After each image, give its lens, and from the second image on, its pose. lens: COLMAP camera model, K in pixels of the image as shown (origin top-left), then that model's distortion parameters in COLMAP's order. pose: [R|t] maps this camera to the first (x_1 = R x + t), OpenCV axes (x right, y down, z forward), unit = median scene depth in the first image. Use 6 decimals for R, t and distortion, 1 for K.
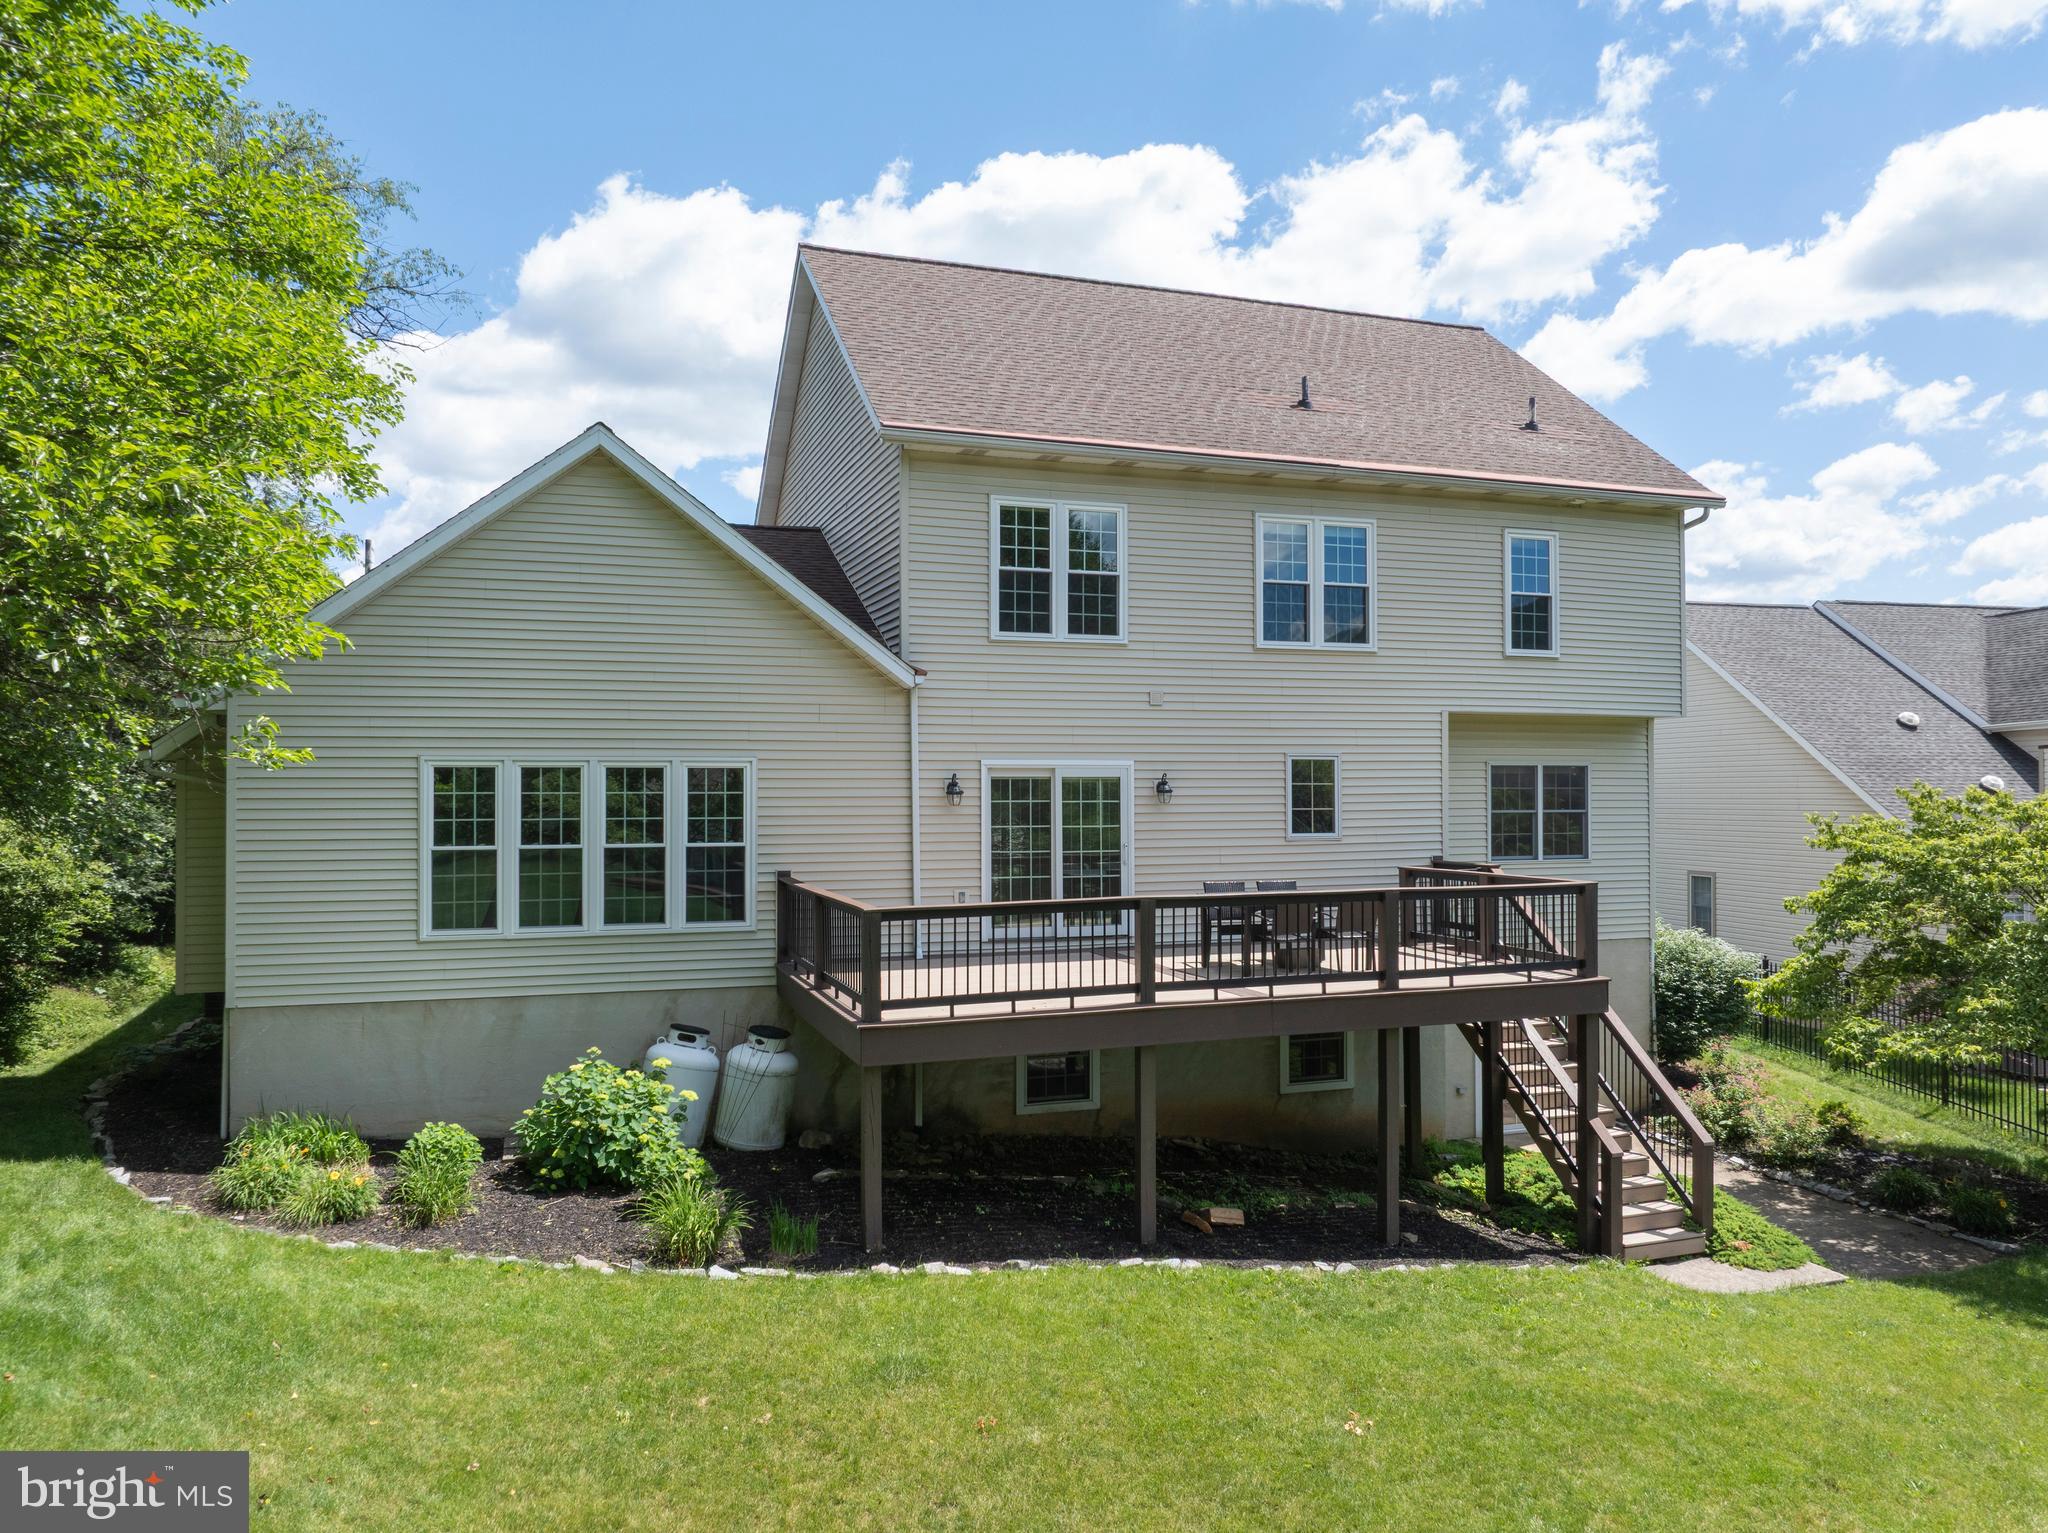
lens RADIAL K [[1440.5, 0, 1019.5], [0, 1440.5, 770.2], [0, 0, 1]] dist [-0.049284, 0.018198]
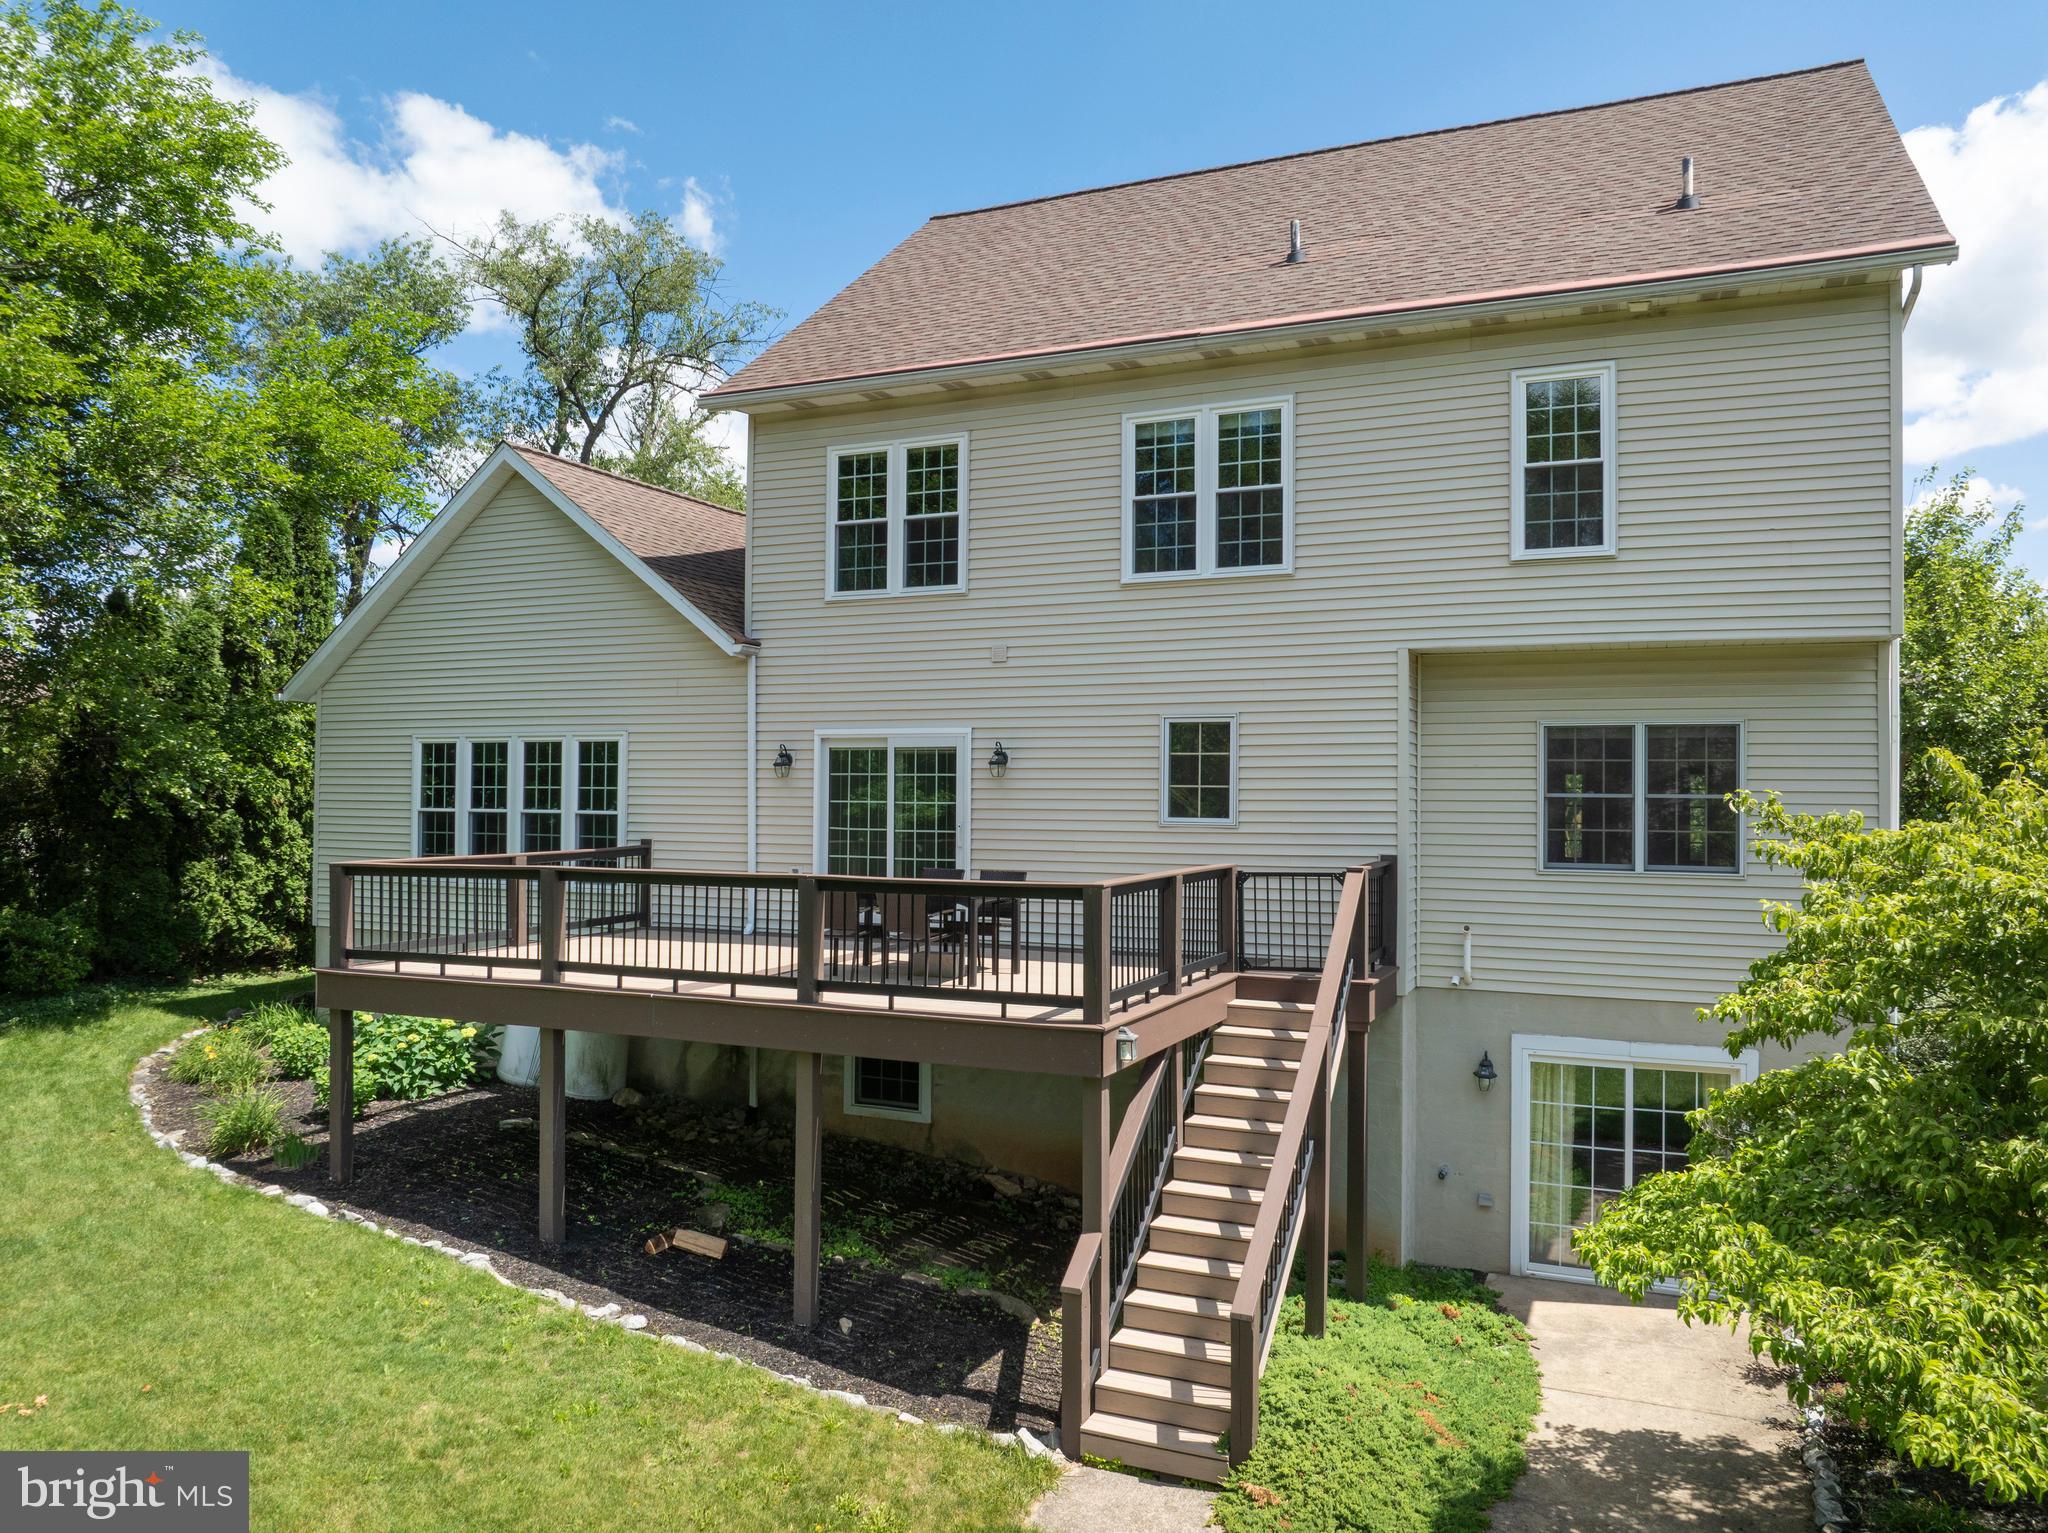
lens RADIAL K [[1440.5, 0, 1035.3], [0, 1440.5, 762.7], [0, 0, 1]] dist [-0.049284, 0.018198]
pose [[0.733788, -0.005744, -0.679354, 0.706674], [0.002131, 0.999979, -0.006153, 0.020234], [0.679375, 0.003068, 0.733785, 0.401724]]
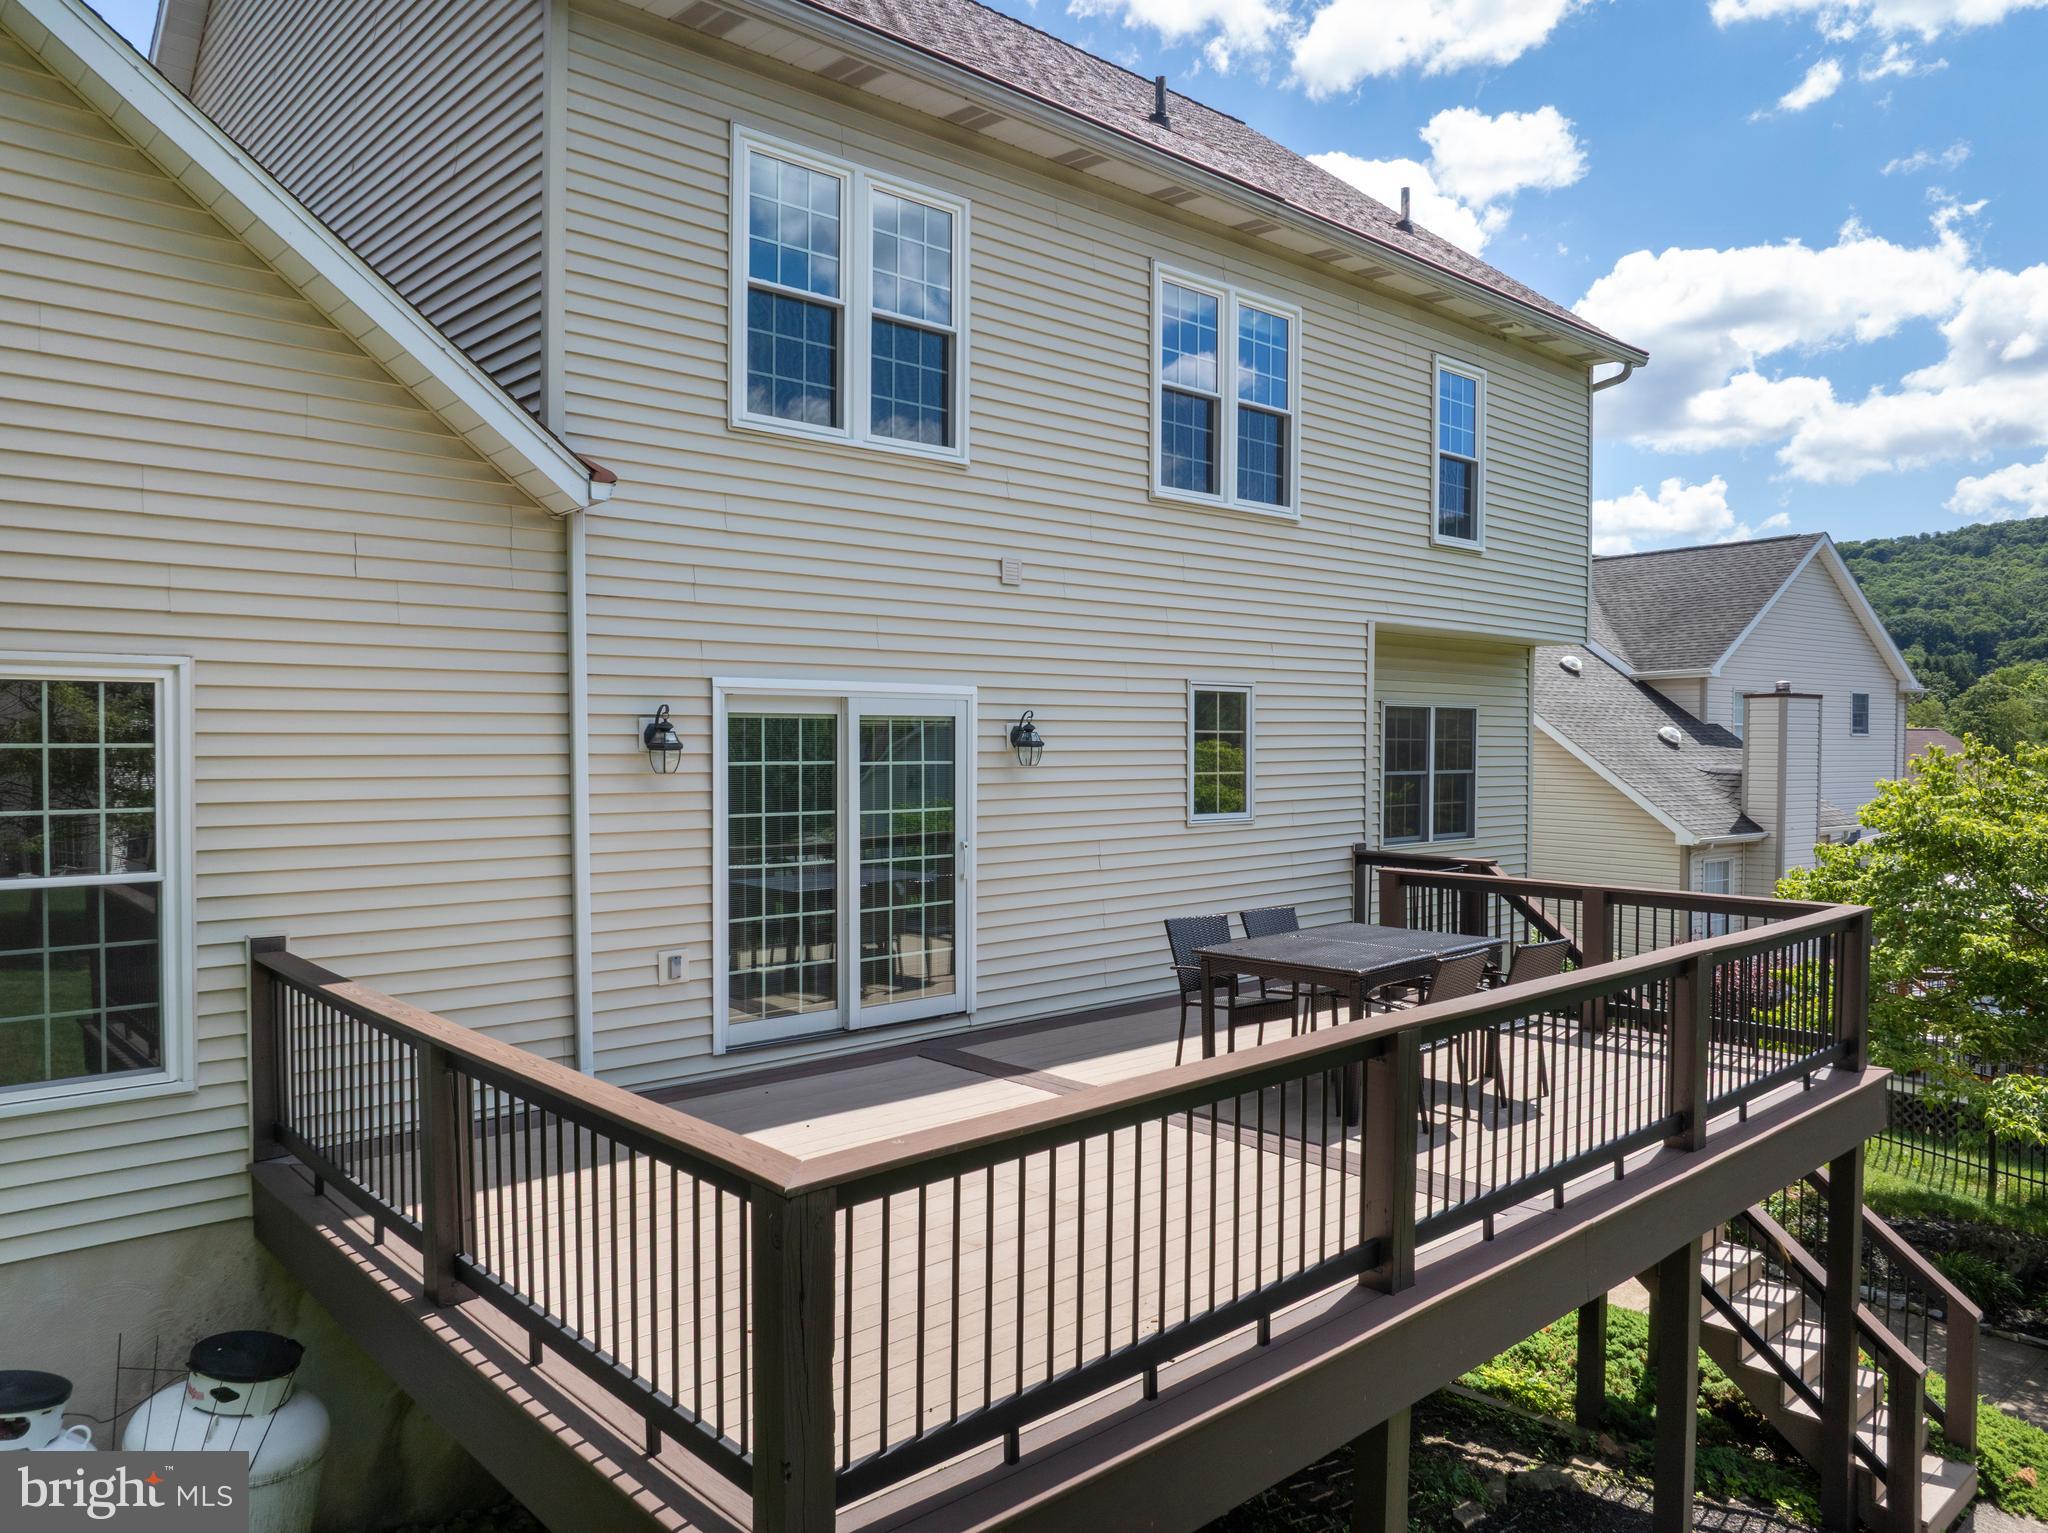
lens RADIAL K [[1440.5, 0, 1027.7], [0, 1440.5, 773.1], [0, 0, 1]] dist [-0.049284, 0.018198]
pose [[0.913205, -0.003636, 0.407485, -0.123429], [-0.014133, 0.999076, 0.040587, 0.003819], [-0.407256, -0.042823, 0.912309, 0.514129]]
